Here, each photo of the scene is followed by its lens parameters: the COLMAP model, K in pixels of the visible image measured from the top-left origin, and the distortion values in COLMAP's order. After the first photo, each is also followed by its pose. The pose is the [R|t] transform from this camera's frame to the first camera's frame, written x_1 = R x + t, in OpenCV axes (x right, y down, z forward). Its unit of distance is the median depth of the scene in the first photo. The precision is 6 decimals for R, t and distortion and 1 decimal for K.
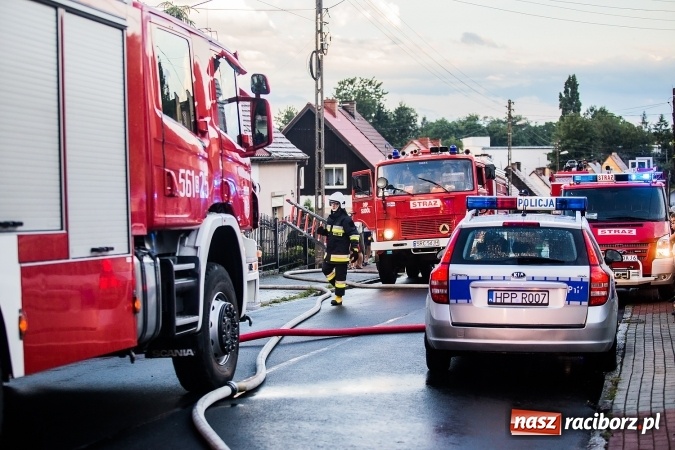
lens RADIAL K [[1365.9, 0, 337.5], [0, 1365.9, 225.0], [0, 0, 1]] dist [-0.301373, -0.039522]
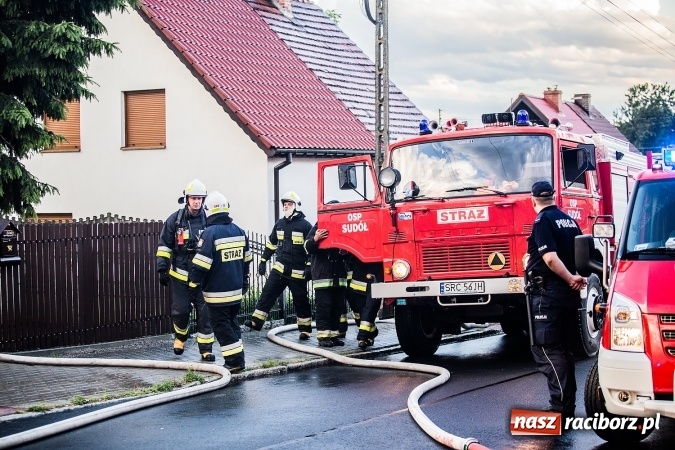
lens RADIAL K [[1365.9, 0, 337.5], [0, 1365.9, 225.0], [0, 0, 1]] dist [-0.301373, -0.039522]
pose [[0.972753, 0.006551, -0.231751, 0.177306], [-0.009098, 0.999909, -0.009925, -0.007070], [0.231665, 0.011763, 0.972724, 0.566757]]
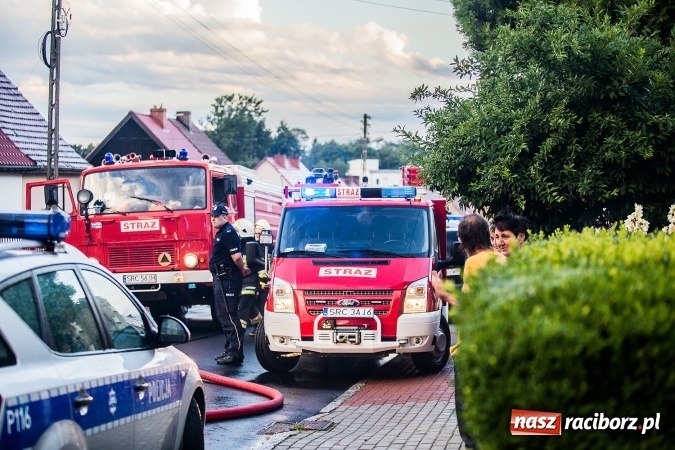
lens RADIAL K [[1365.9, 0, 337.5], [0, 1365.9, 225.0], [0, 0, 1]] dist [-0.301373, -0.039522]
pose [[0.997010, 0.019637, 0.074733, 0.145192], [-0.018413, 0.999685, -0.017033, -0.006396], [-0.075044, 0.015606, 0.997058, 0.311996]]
